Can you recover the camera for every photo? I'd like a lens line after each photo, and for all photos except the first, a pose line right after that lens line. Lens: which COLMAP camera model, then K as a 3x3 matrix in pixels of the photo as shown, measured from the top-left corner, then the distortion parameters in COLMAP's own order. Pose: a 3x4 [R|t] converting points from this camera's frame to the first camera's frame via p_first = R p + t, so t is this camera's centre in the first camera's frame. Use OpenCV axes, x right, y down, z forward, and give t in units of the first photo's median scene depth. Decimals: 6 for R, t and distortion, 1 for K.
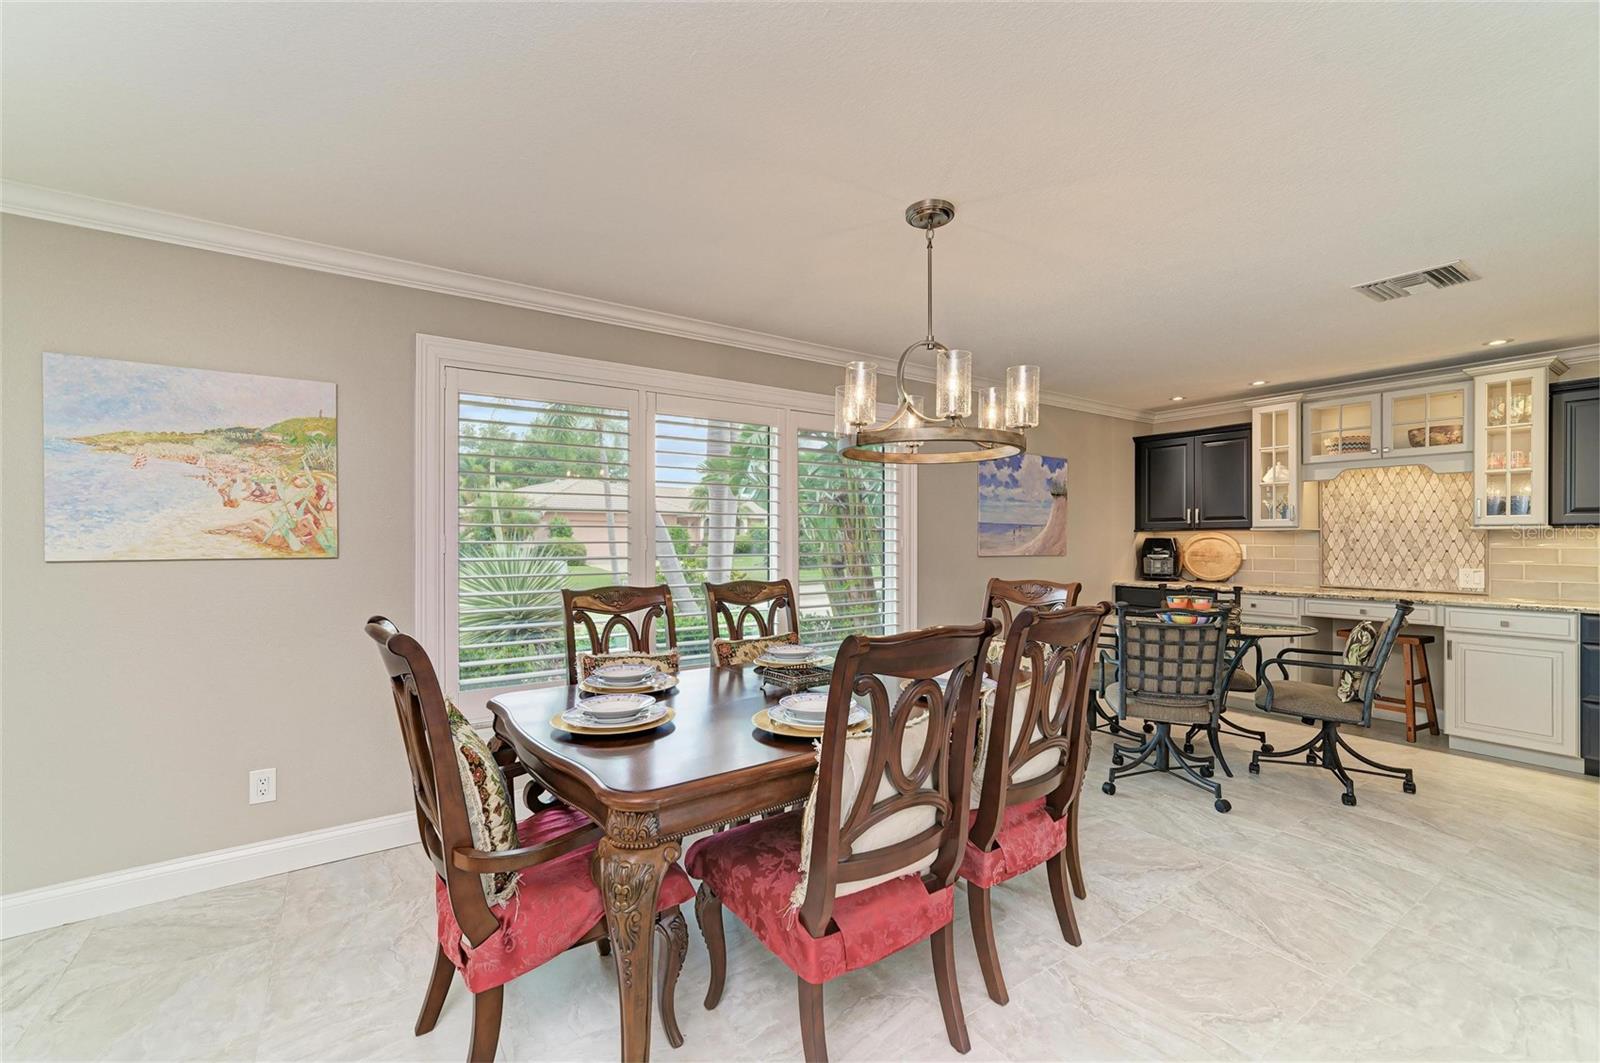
lens RADIAL K [[659.8, 0, 800.0], [0, 659.8, 531.5], [0, 0, 1]] dist [-0.000371, -0.000019]
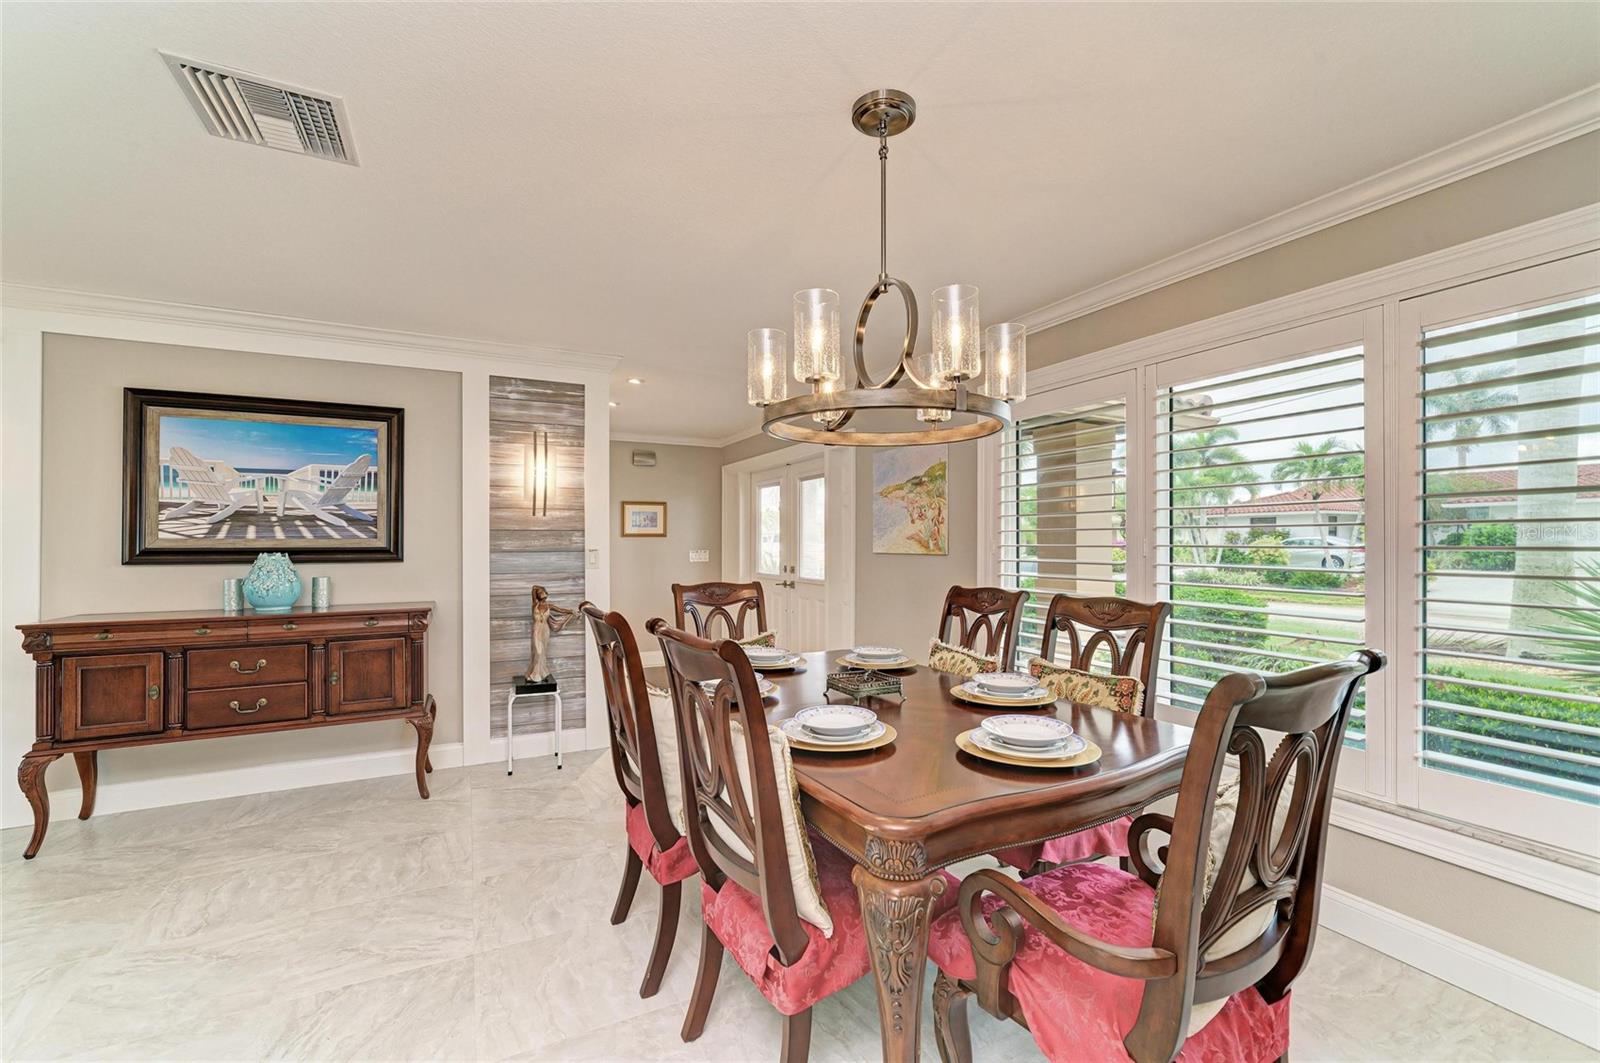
lens RADIAL K [[610.6, 0, 800.0], [0, 610.6, 531.5], [0, 0, 1]] dist [0.000044, -0.000003]
pose [[-0.095947, -0.005531, -0.995371, 0.724931], [0.013505, 0.999885, -0.006858, -0.009353], [0.995295, -0.014101, -0.095861, 0.832749]]
